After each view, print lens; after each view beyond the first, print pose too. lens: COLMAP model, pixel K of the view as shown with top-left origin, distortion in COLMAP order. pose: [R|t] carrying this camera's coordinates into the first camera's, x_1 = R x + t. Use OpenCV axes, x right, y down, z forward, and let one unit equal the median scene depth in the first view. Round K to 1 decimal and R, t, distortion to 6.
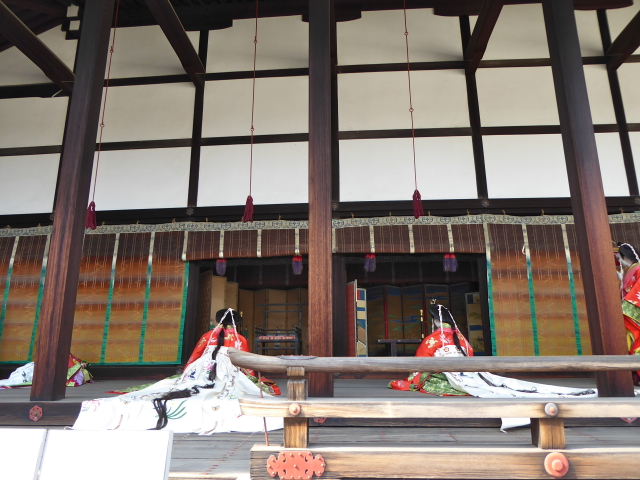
lens RADIAL K [[448.6, 0, 320.0], [0, 448.6, 240.0], [0, 0, 1]] dist [-0.028486, -0.001002]
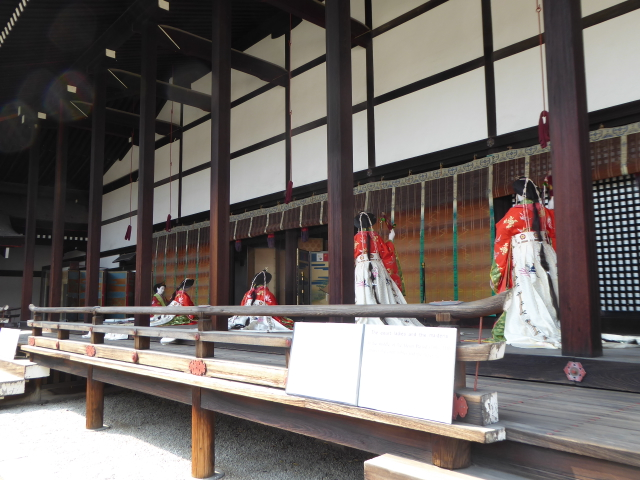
lens RADIAL K [[548.1, 0, 320.0], [0, 548.1, 240.0], [0, 0, 1]] dist [-0.006991, -0.002803]
pose [[0.715574, -0.081270, -0.693793, 1.193906], [0.173698, 0.982715, 0.064038, -0.025196], [0.676596, -0.166334, 0.717322, -0.089505]]
